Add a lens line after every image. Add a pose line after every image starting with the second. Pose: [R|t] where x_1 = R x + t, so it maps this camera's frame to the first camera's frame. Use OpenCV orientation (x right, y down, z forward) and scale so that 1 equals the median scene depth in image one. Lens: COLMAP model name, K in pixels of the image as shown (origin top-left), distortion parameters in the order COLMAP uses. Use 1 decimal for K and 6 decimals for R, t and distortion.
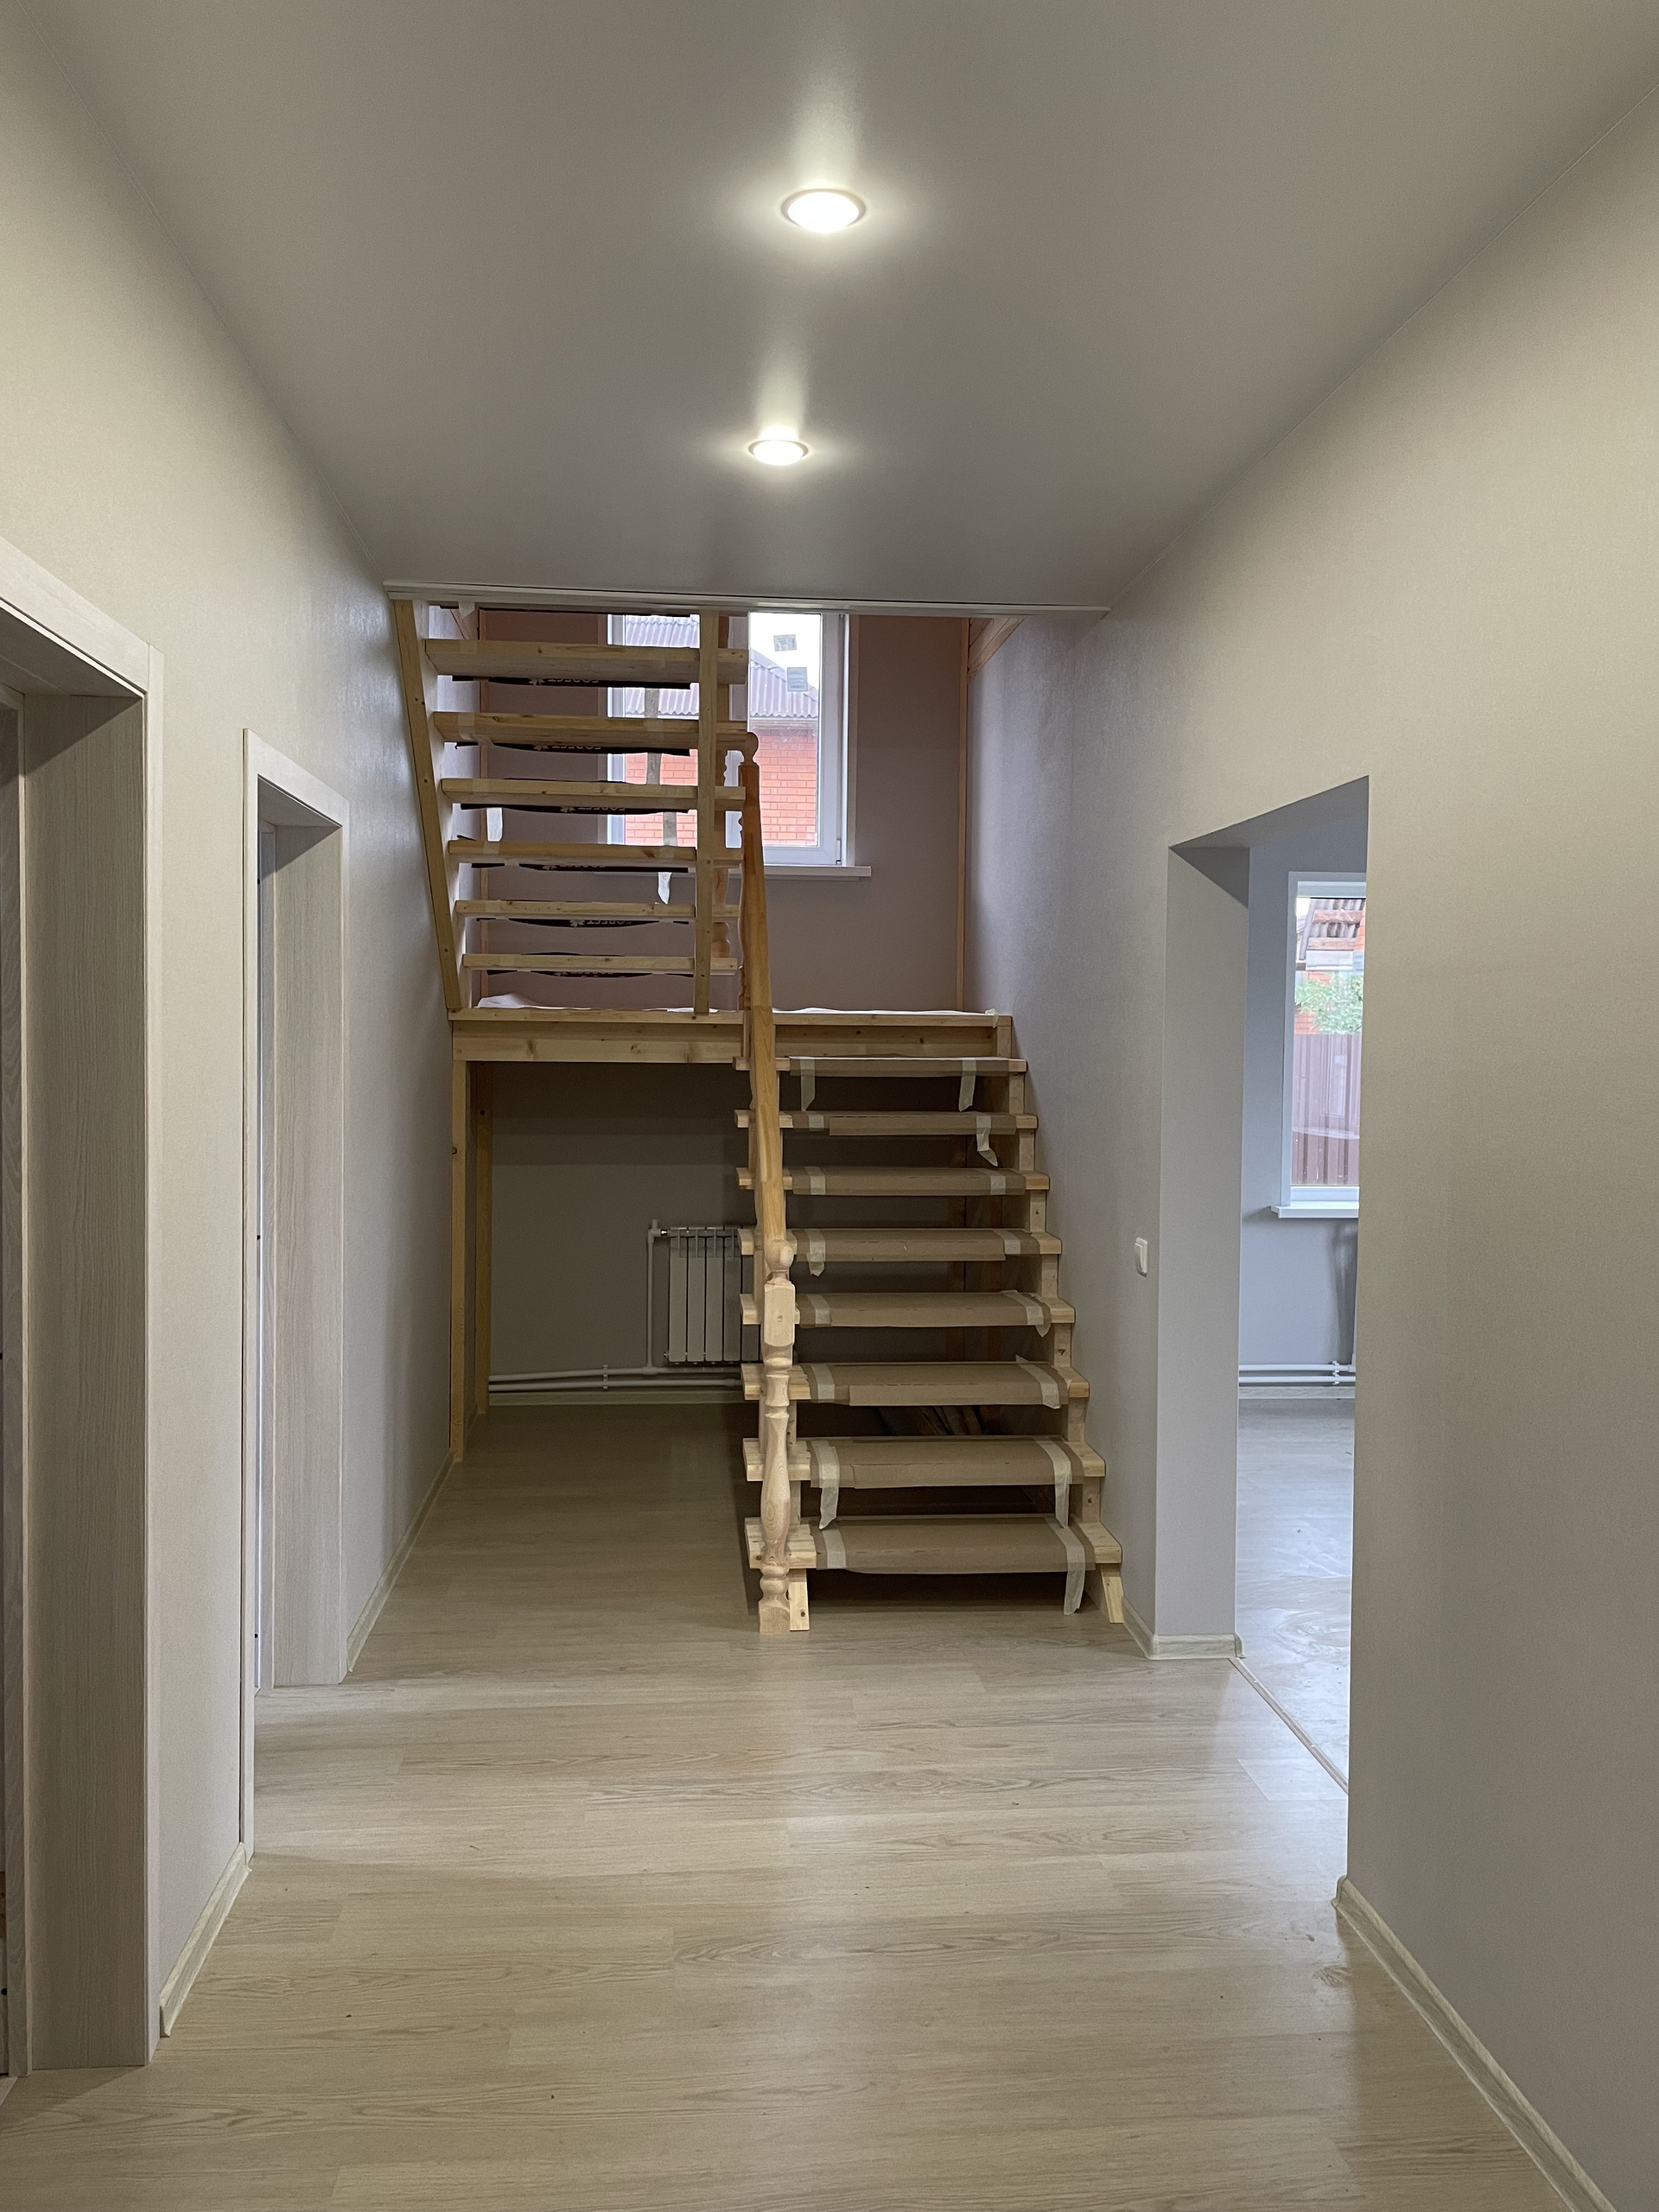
lens RADIAL K [[1687.1, 0, 823.7], [0, 1687.1, 1100.5], [0, 0, 1]] dist [0.077637, -0.054007]
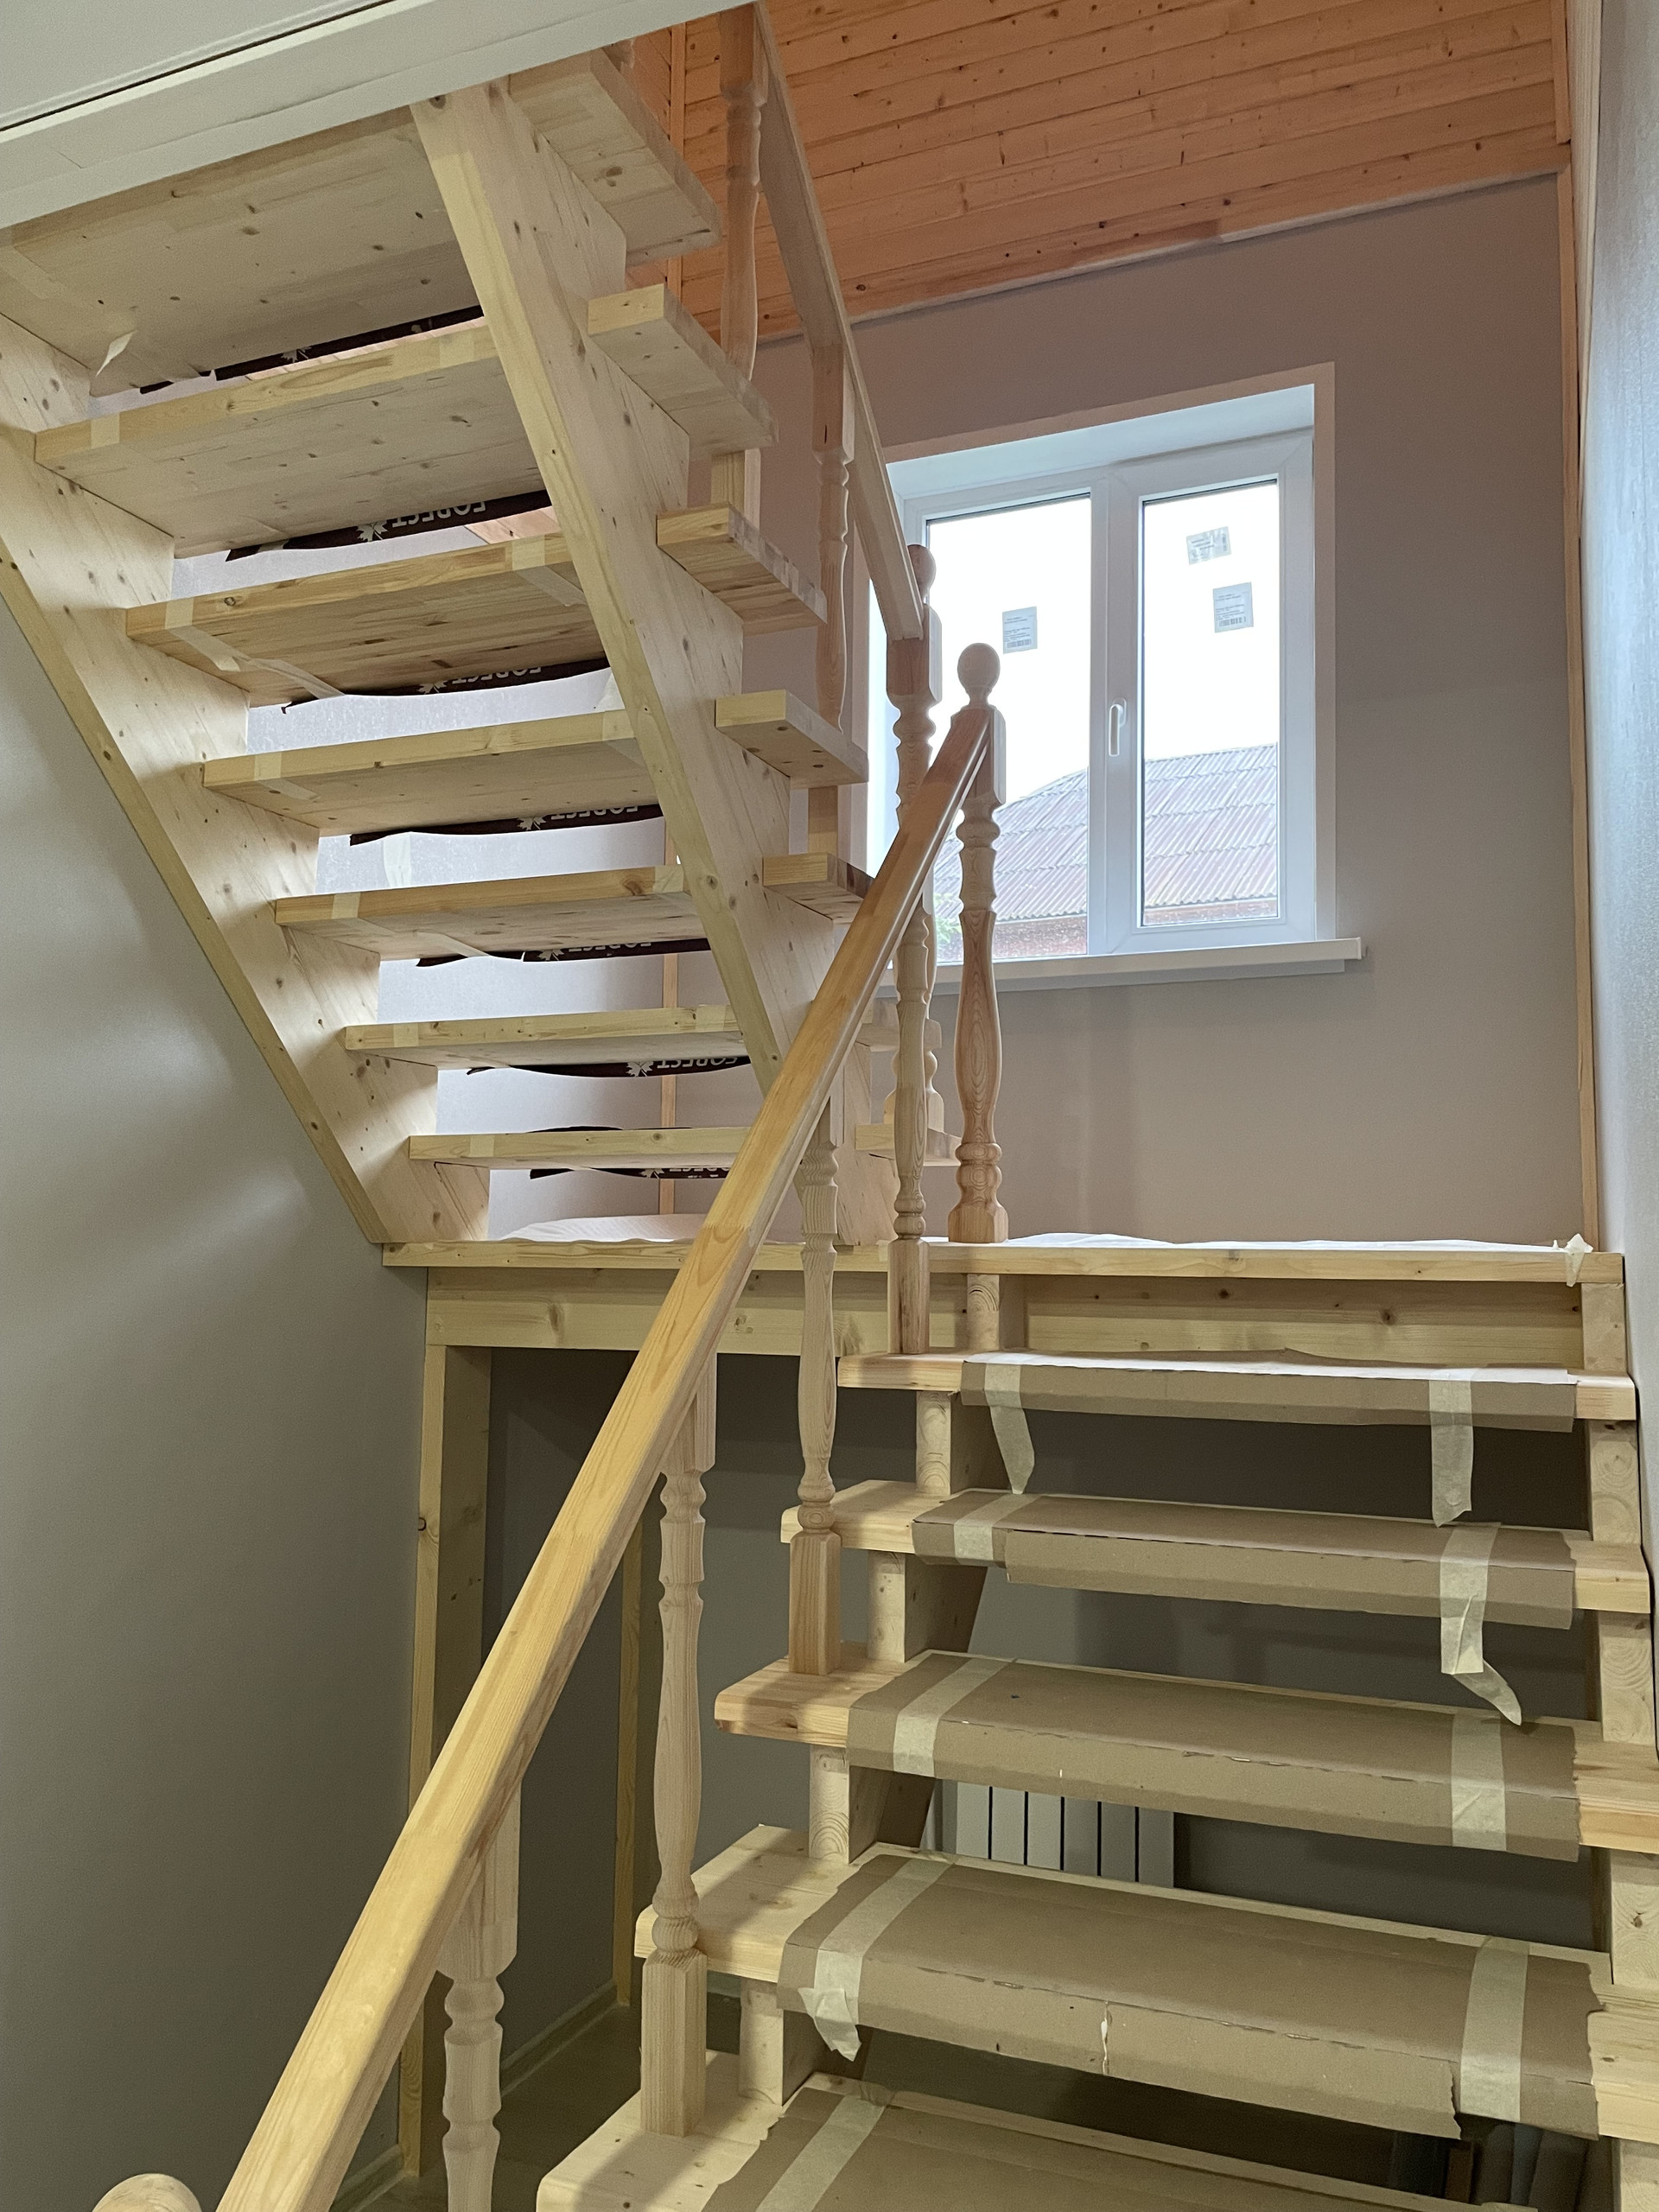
lens RADIAL K [[1687.1, 0, 843.8], [0, 1687.1, 1110.5], [0, 0, 1]] dist [0.077637, -0.054007]
pose [[0.884856, -0.043151, -0.463862, 0.139235], [-0.020705, 0.991075, -0.131691, -0.029621], [0.465405, 0.126132, 0.876065, 0.615505]]
